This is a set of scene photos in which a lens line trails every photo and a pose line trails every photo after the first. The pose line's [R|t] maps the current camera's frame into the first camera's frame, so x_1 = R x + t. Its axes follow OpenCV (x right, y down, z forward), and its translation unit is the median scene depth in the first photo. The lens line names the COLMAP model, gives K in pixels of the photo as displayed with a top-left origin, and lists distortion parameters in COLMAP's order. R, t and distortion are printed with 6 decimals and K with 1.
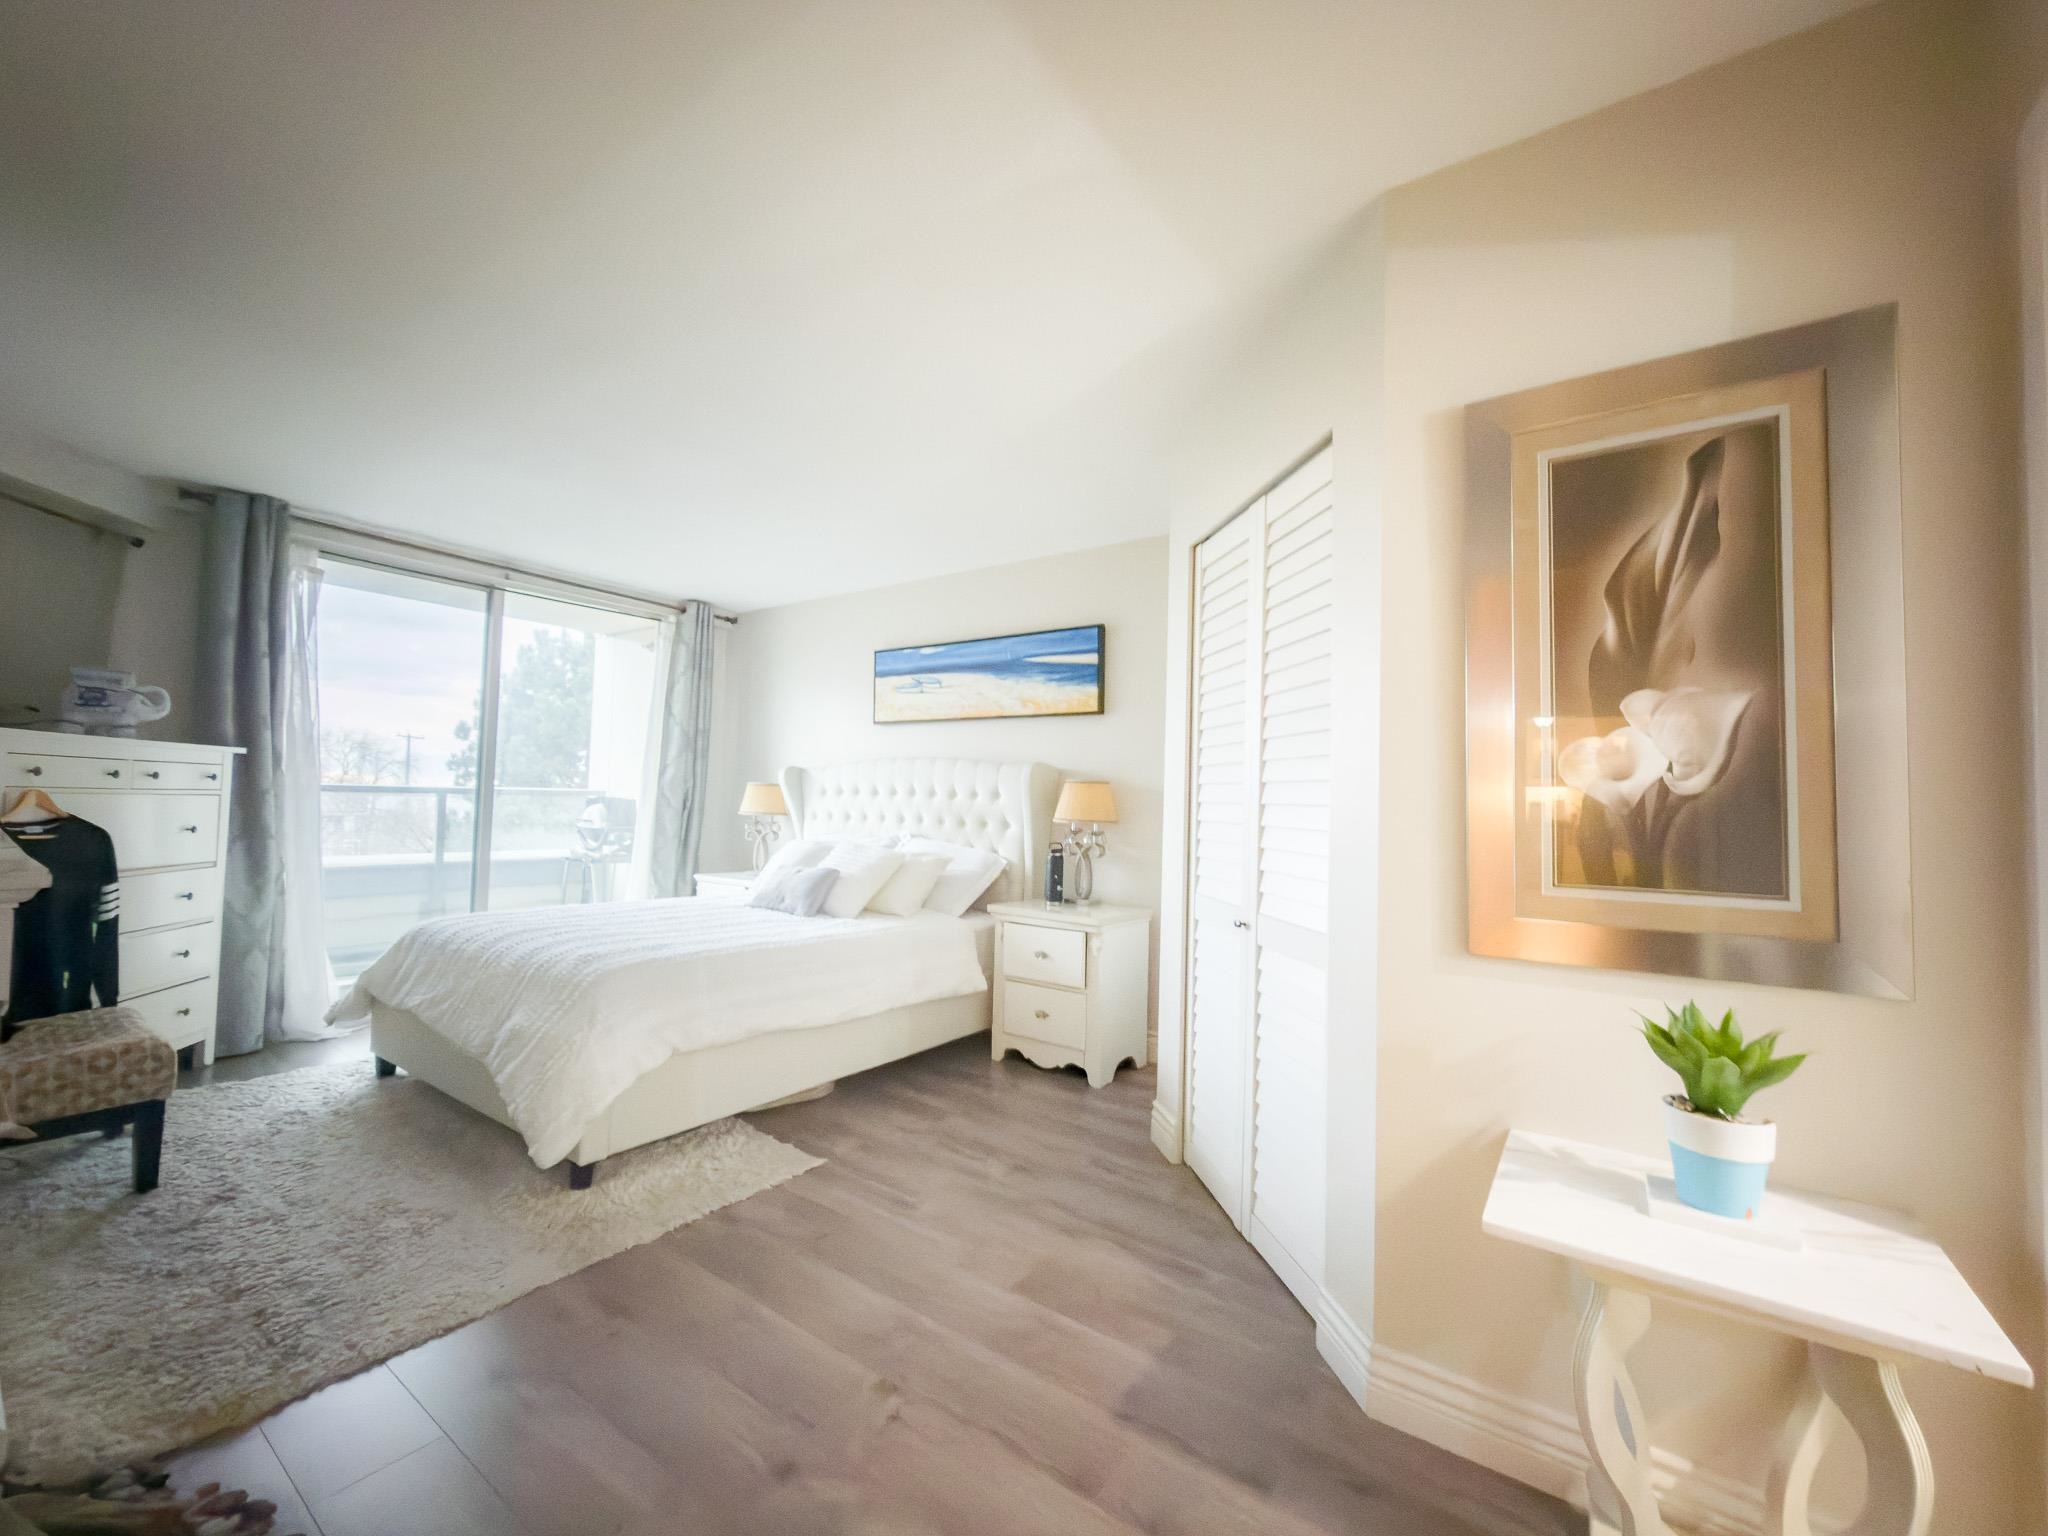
lens RADIAL K [[816.5, 0, 1022.3], [0, 816.5, 772.4], [0, 0, 1]] dist [-0.002530, -0.000184]
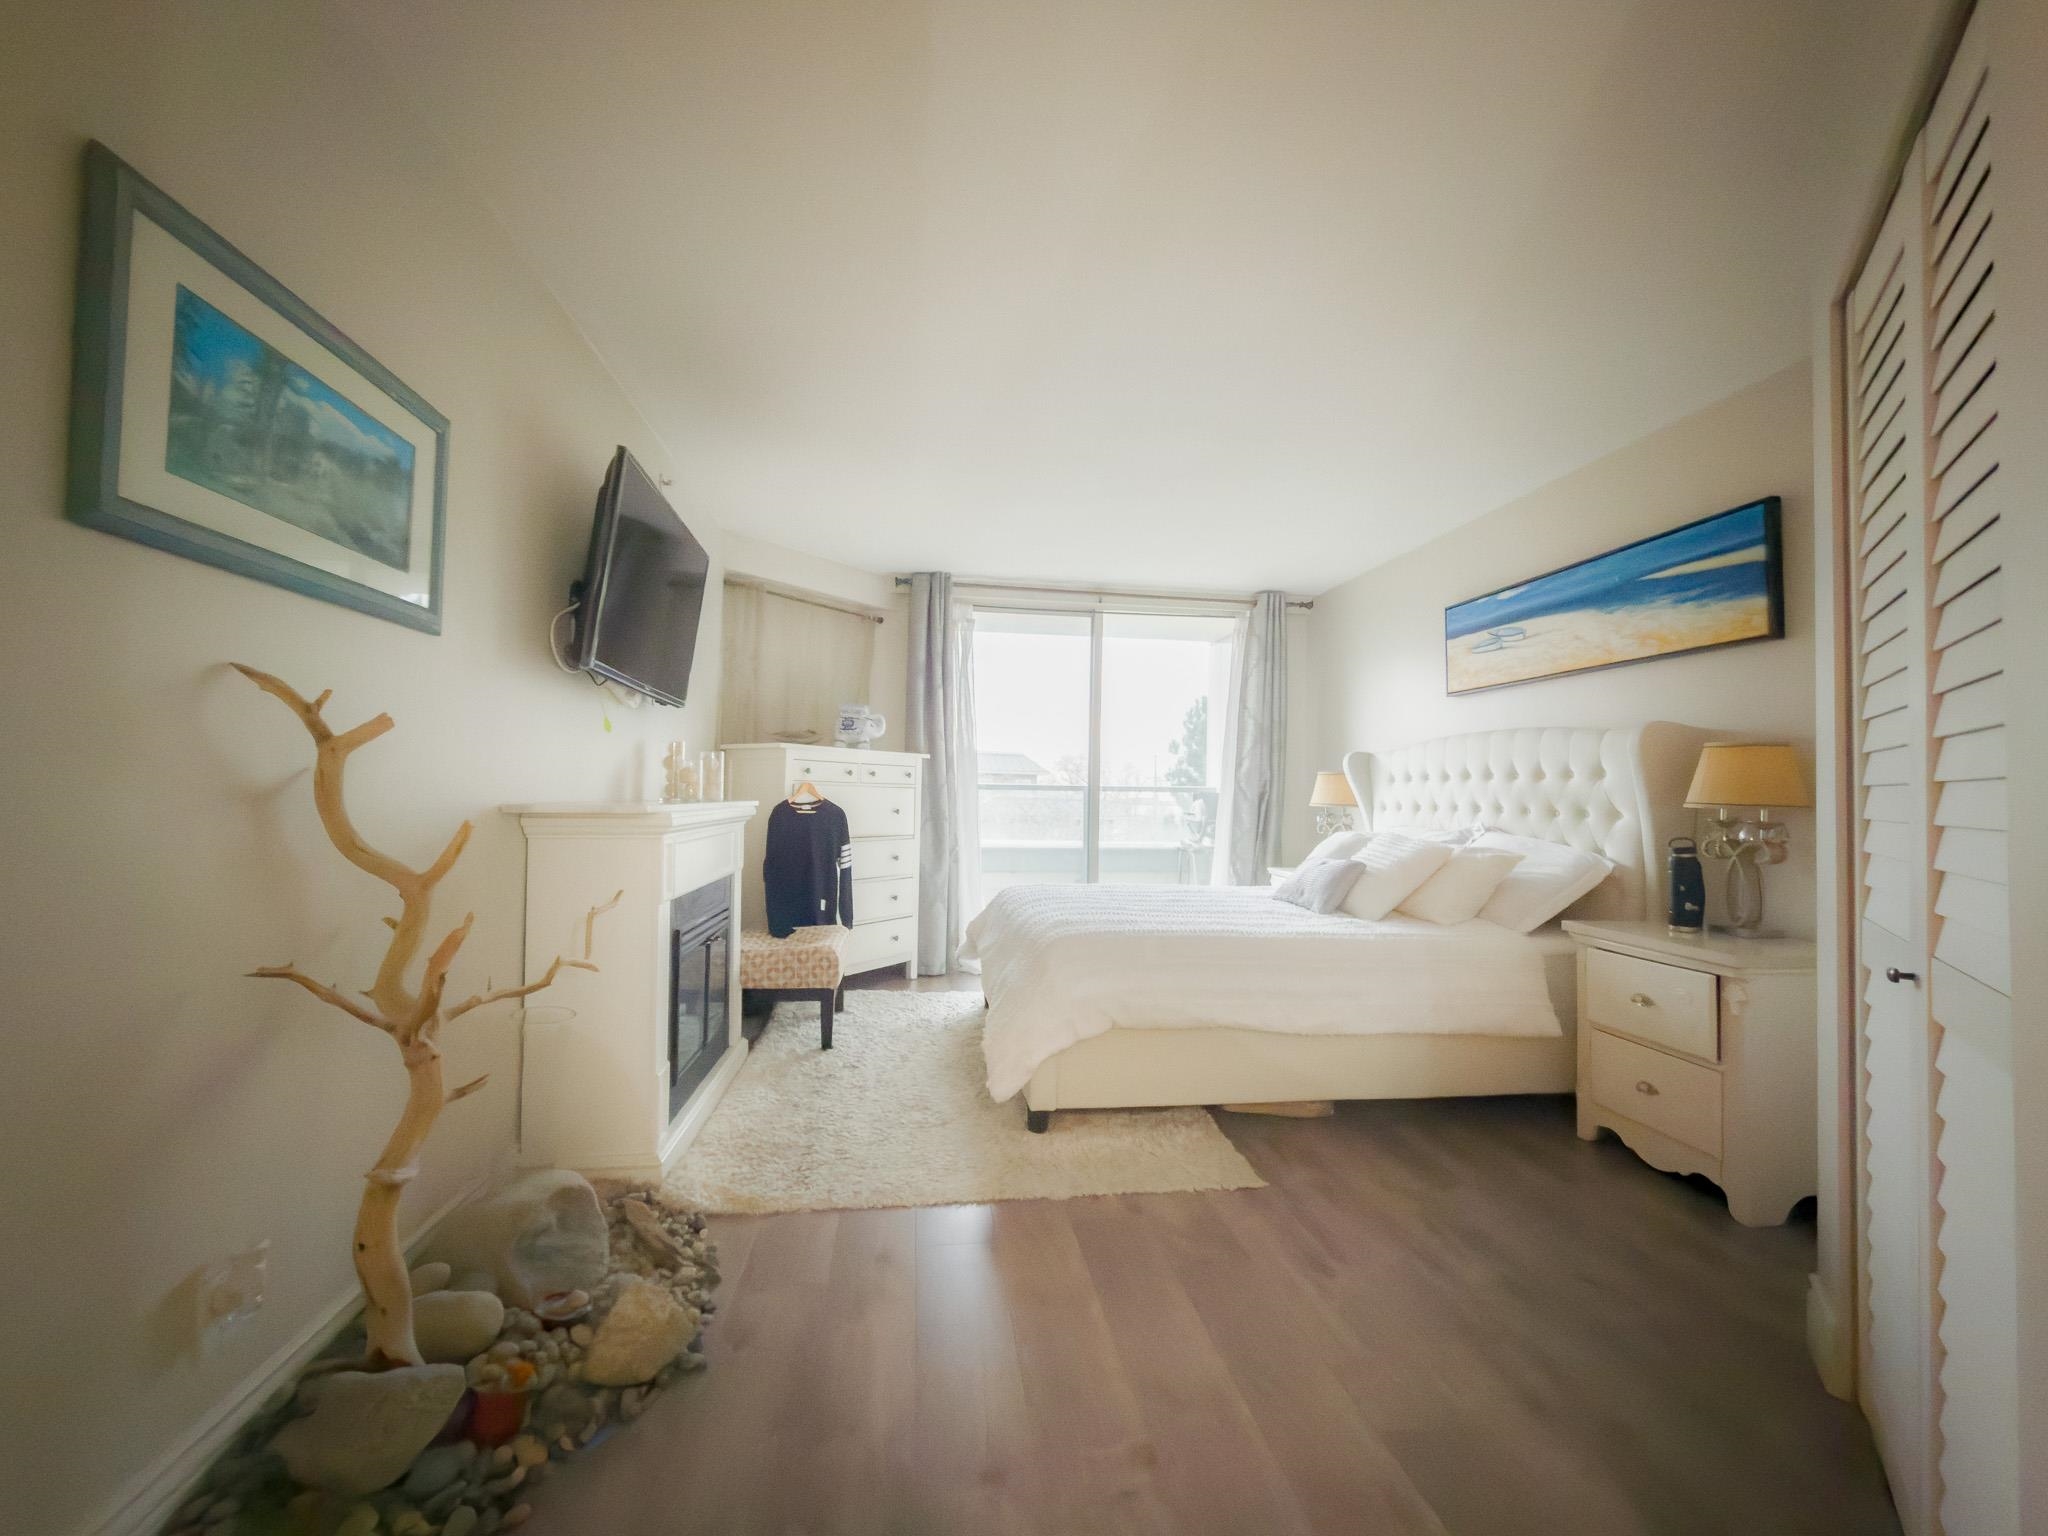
lens RADIAL K [[816.5, 0, 1022.3], [0, 816.5, 772.4], [0, 0, 1]] dist [-0.002530, -0.000184]
pose [[0.686587, -0.033439, -0.726278, 0.158567], [0.026413, 0.999430, -0.021046, 0.032340], [0.726568, -0.004733, 0.687078, 0.148166]]
